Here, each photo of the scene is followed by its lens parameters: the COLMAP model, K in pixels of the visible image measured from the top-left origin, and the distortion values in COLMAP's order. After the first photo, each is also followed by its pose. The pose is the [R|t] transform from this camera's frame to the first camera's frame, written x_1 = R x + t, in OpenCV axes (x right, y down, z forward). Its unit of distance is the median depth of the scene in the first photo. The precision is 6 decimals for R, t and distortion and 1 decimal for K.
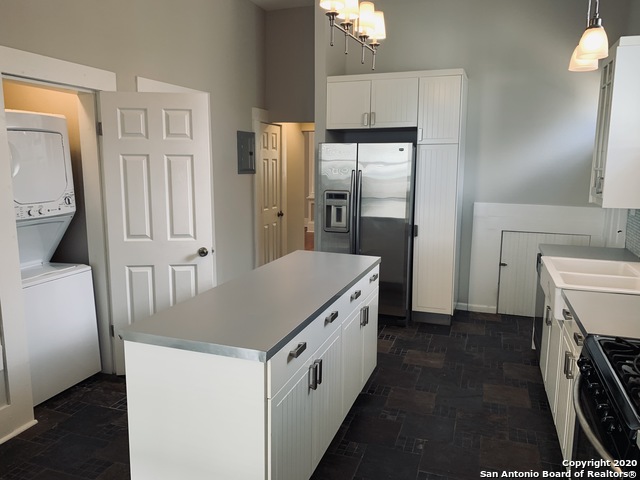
lens RADIAL K [[492.6, 0, 319.4], [0, 492.6, 239.7], [0, 0, 1]] dist [0.039951, -0.044903]
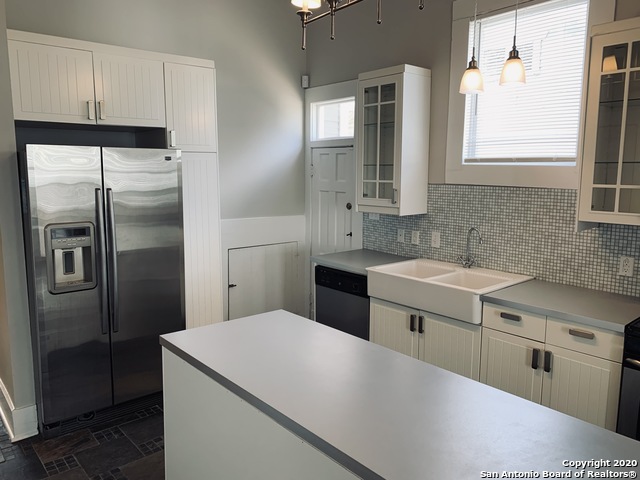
lens RADIAL K [[492.6, 0, 318.5], [0, 492.6, 234.6], [0, 0, 1]] dist [0.039951, -0.044903]
pose [[0.500115, -0.119299, 0.857702, -0.331334], [0.132751, 0.989320, 0.060200, -0.080454], [-0.855723, 0.083754, 0.510610, 0.419241]]
